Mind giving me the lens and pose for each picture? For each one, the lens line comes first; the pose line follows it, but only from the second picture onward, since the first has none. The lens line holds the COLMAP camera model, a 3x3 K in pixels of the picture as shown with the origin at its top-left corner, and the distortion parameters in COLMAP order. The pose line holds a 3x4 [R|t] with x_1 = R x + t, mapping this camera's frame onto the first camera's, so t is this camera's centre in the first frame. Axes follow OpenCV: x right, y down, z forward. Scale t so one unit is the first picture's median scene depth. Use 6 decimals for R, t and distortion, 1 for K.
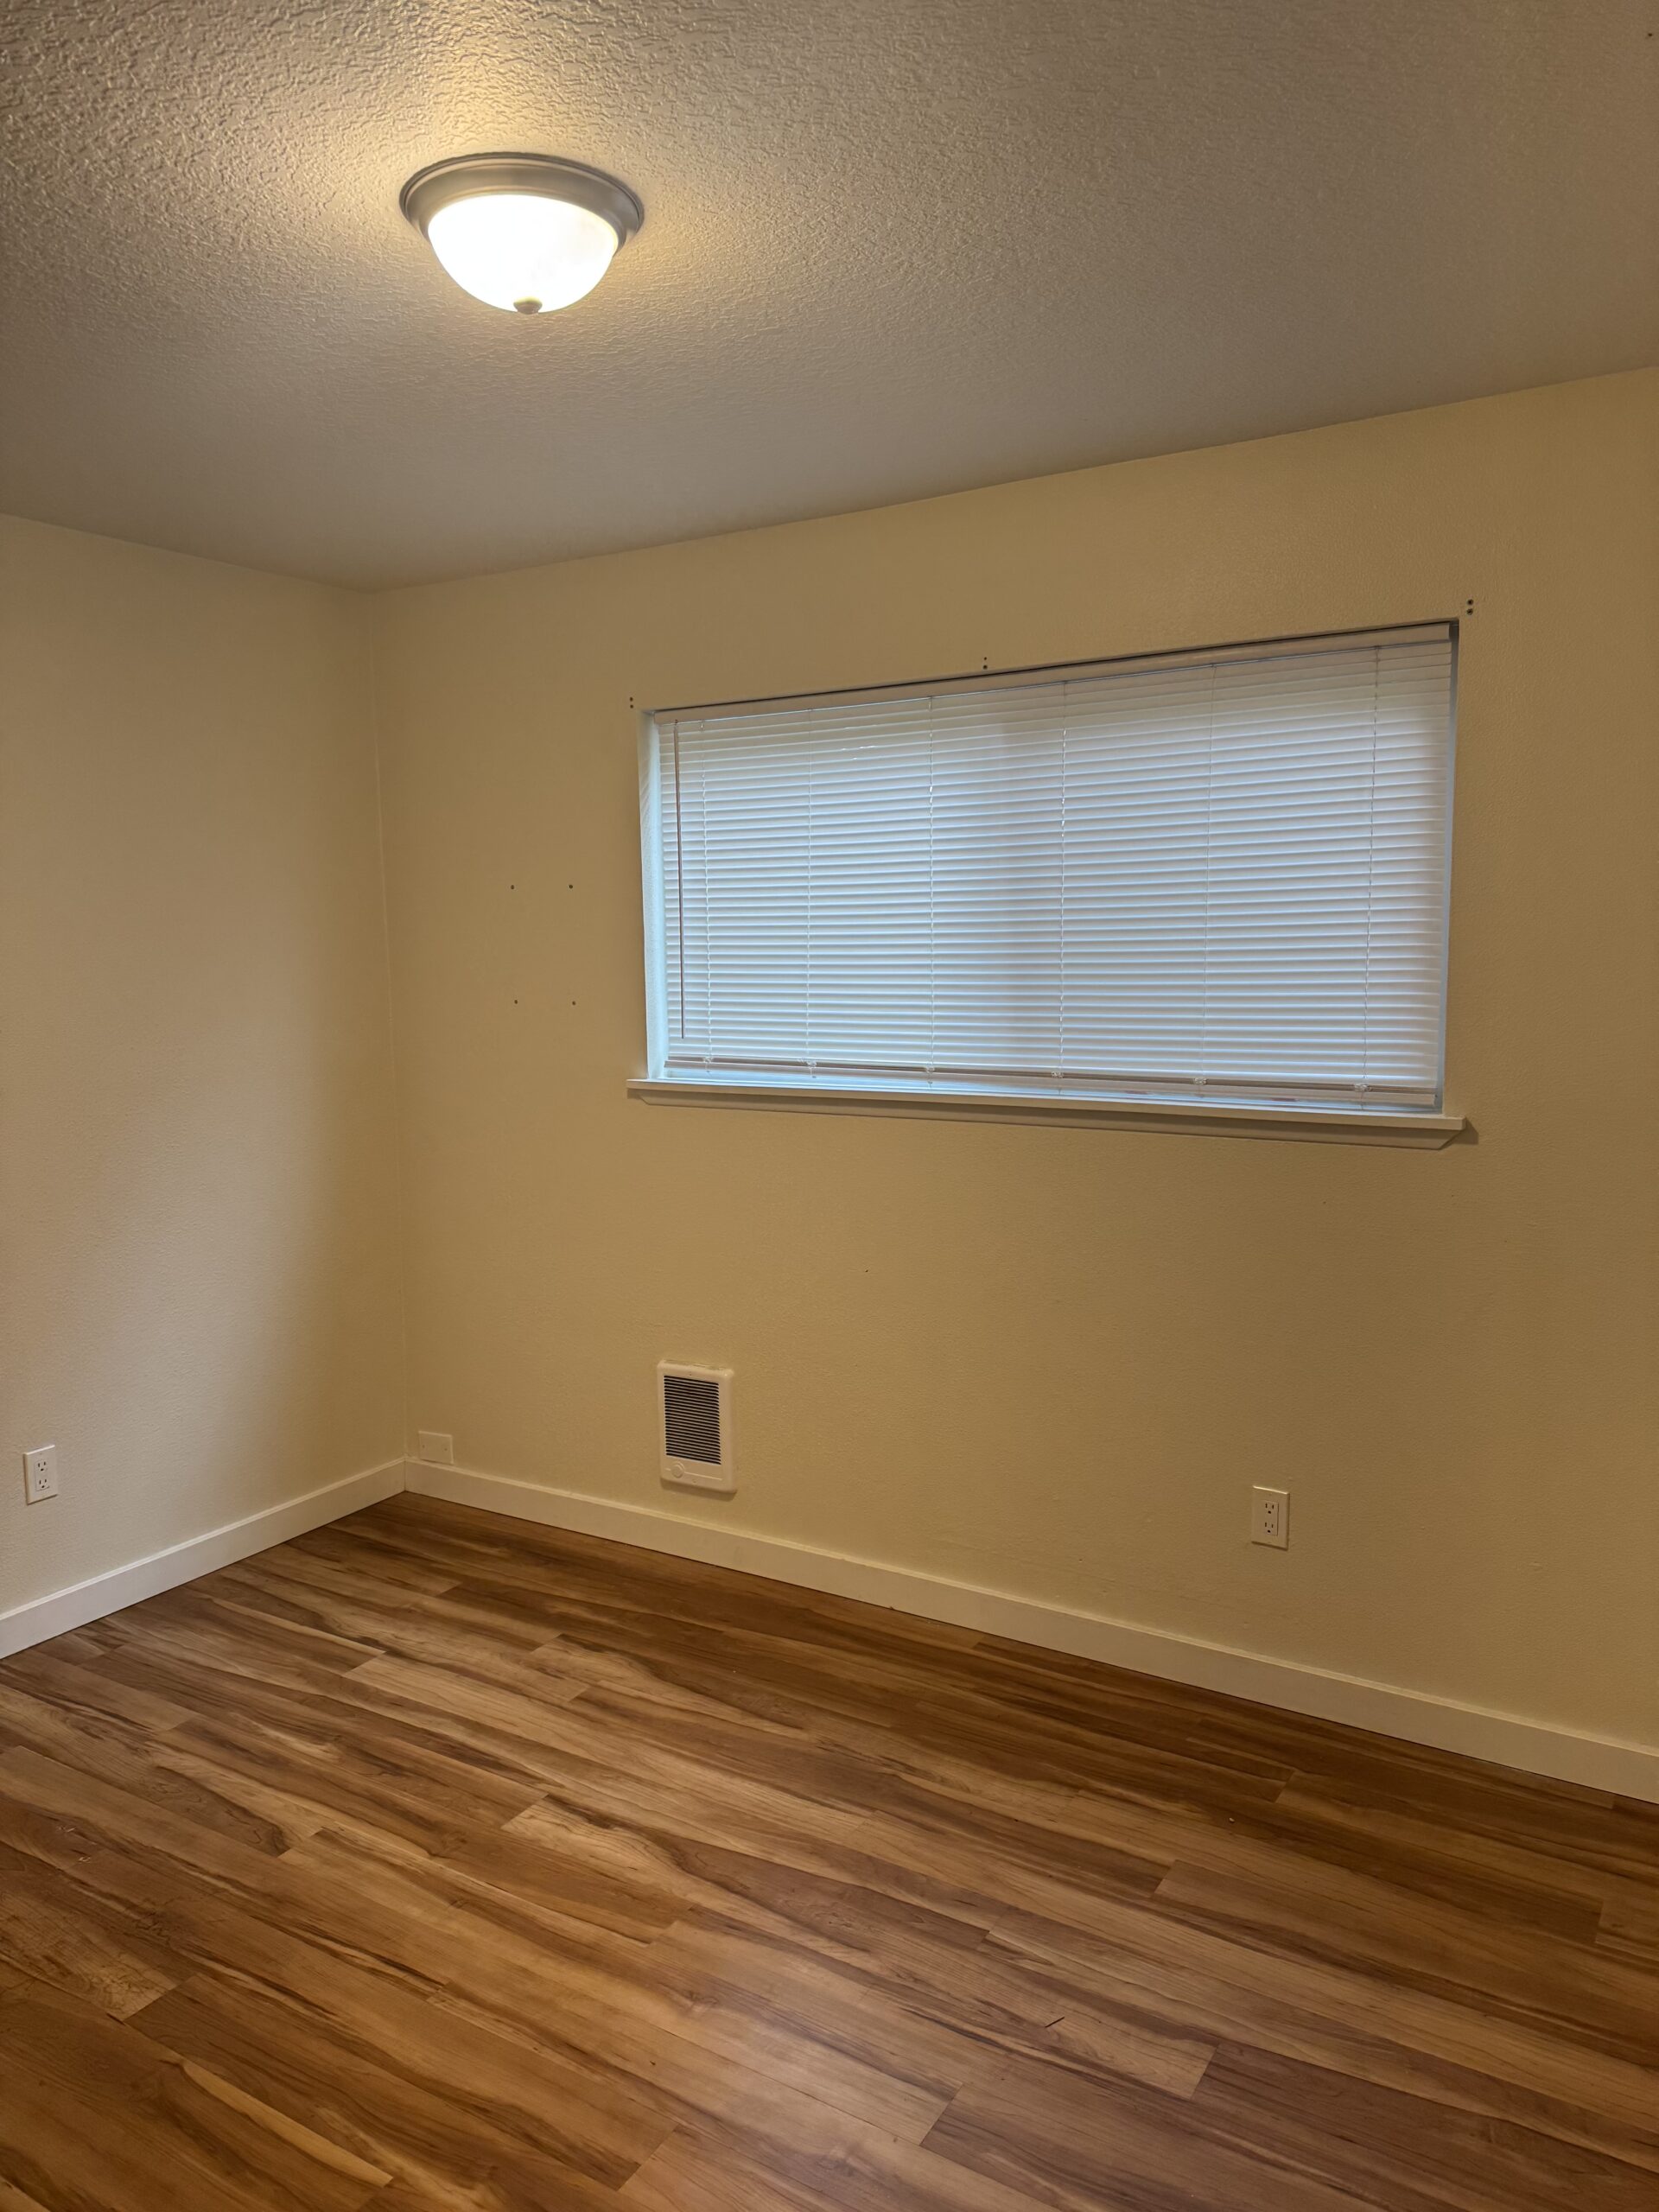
lens RADIAL K [[1583.4, 0, 839.9], [0, 1583.4, 1103.7], [0, 0, 1]] dist [0.033239, -0.011120]
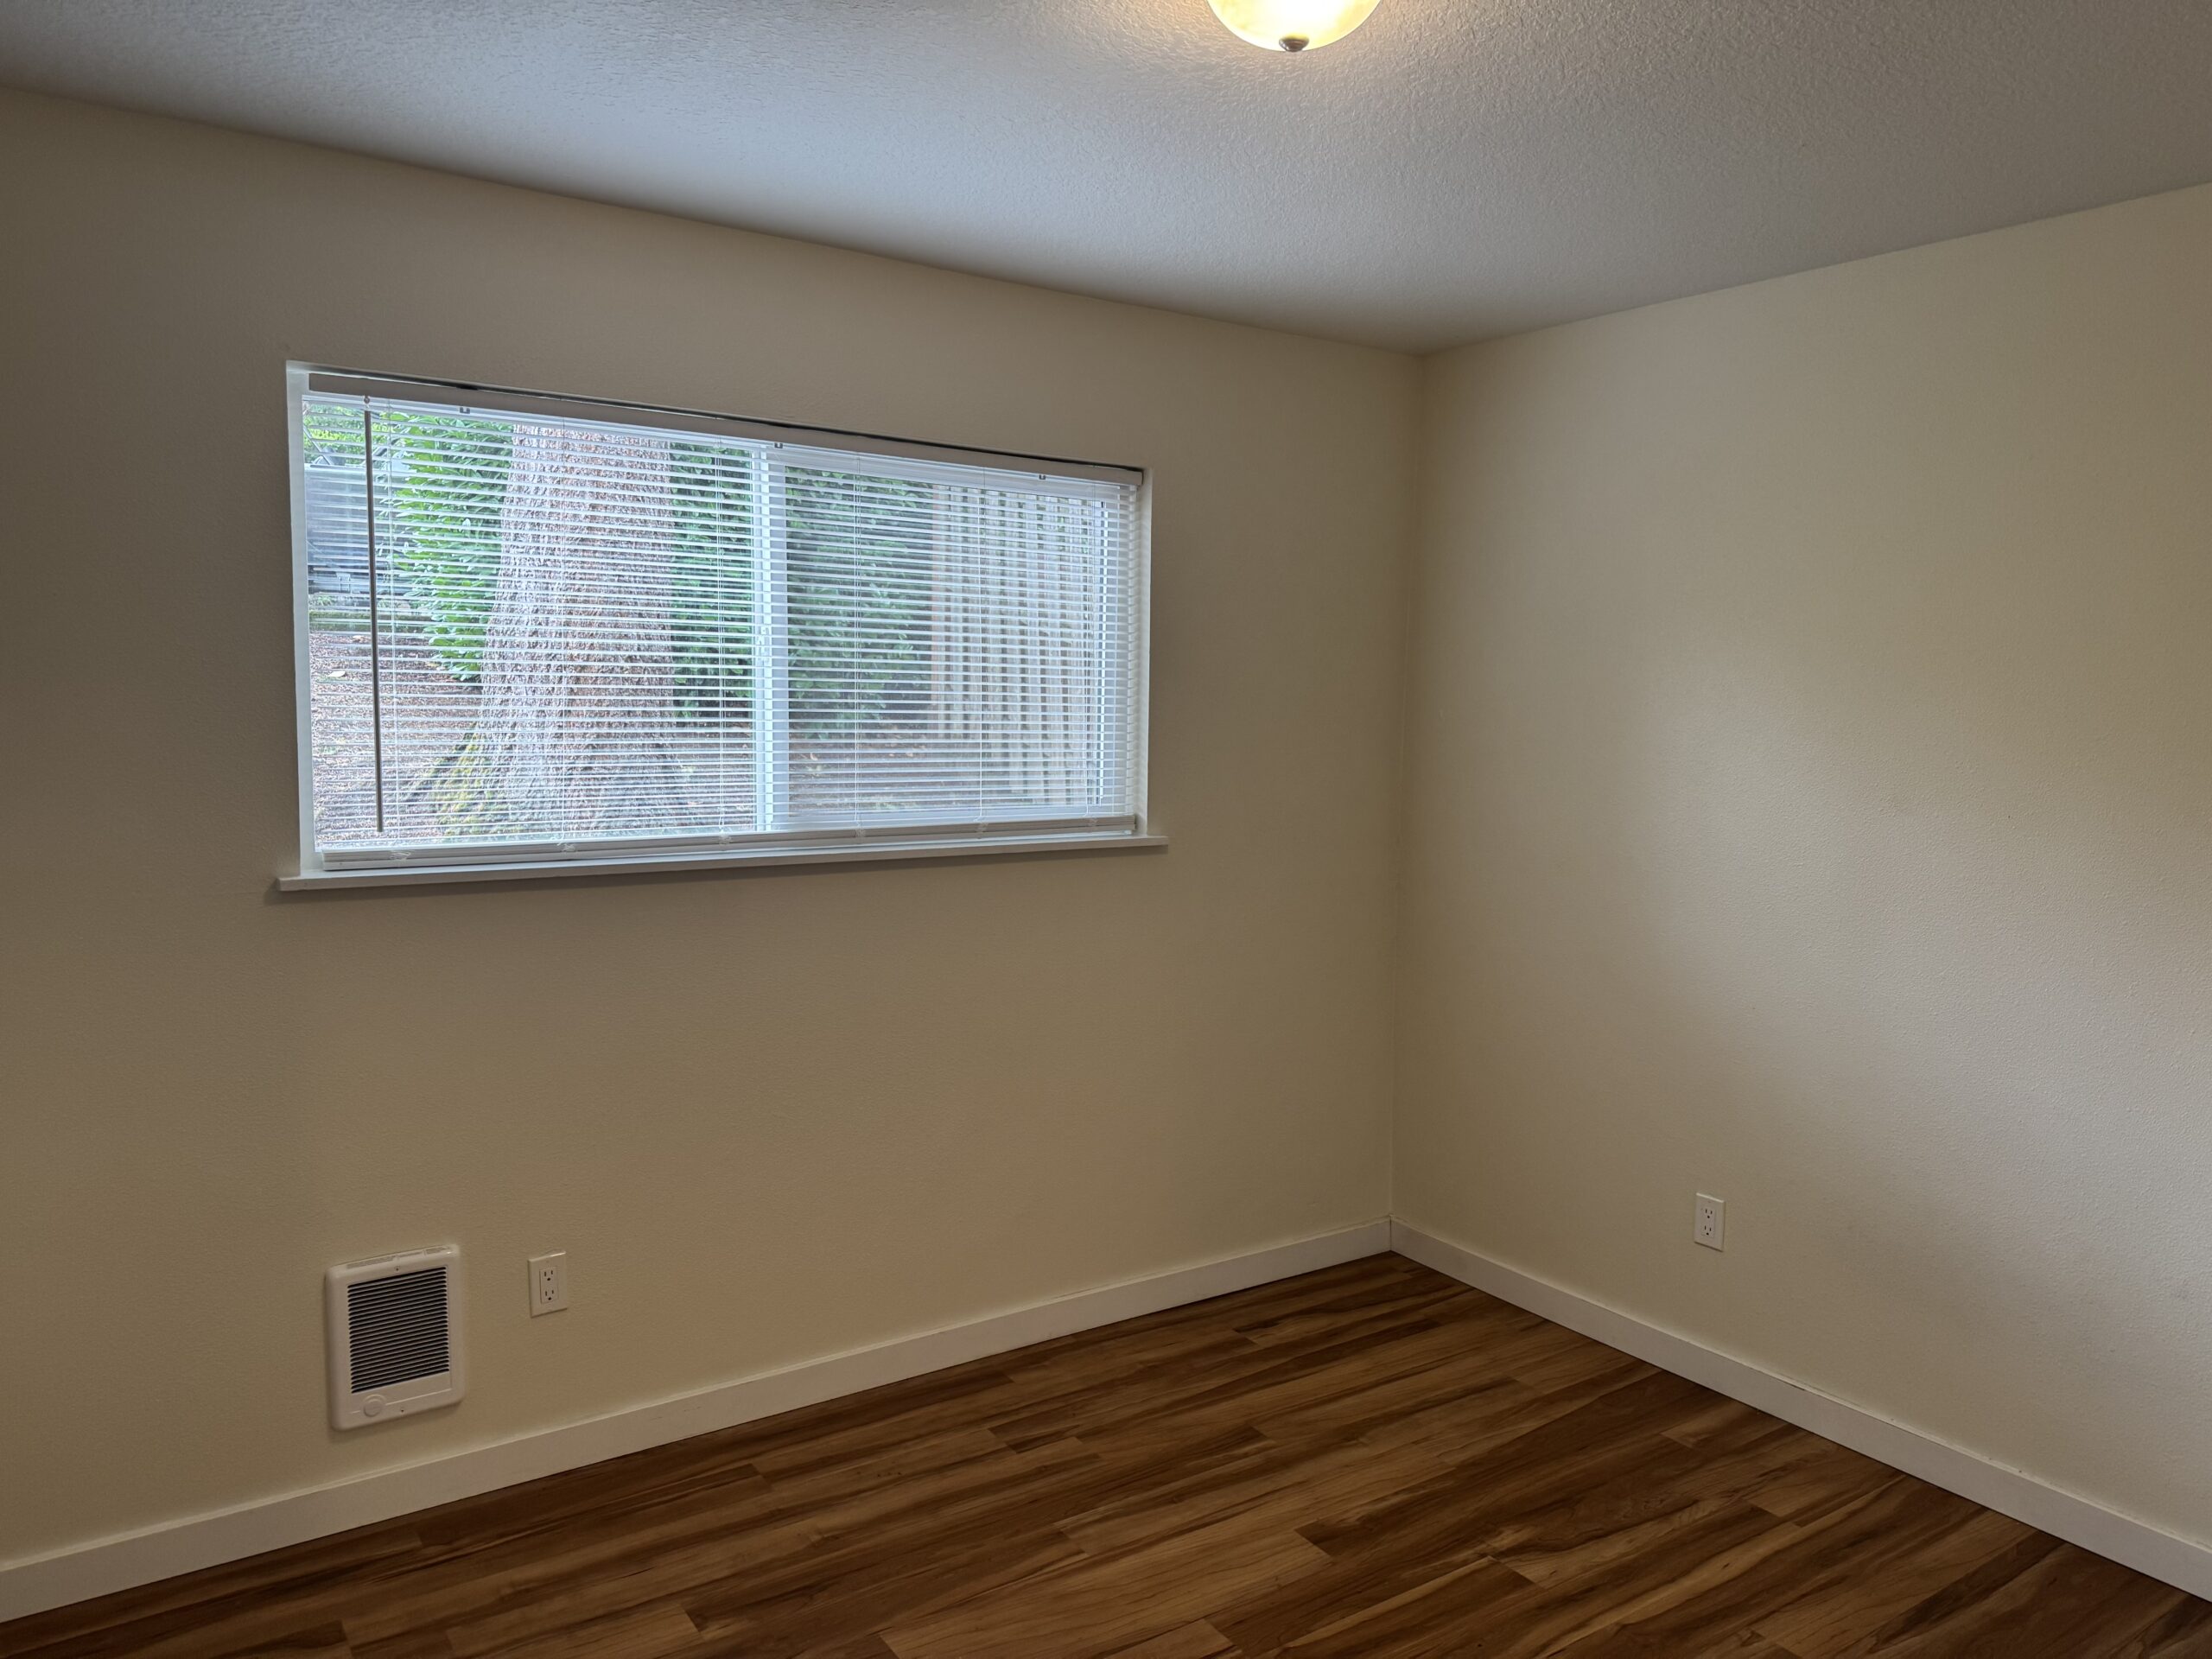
lens RADIAL K [[1583.4, 0, 1117.2], [0, 1583.4, 841.4], [0, 0, 1]] dist [0.033239, -0.011120]
pose [[0.357295, -0.063218, 0.931850, -0.659843], [0.068307, 0.996804, 0.041434, -0.036233], [-0.931490, 0.048848, 0.360471, 0.409995]]
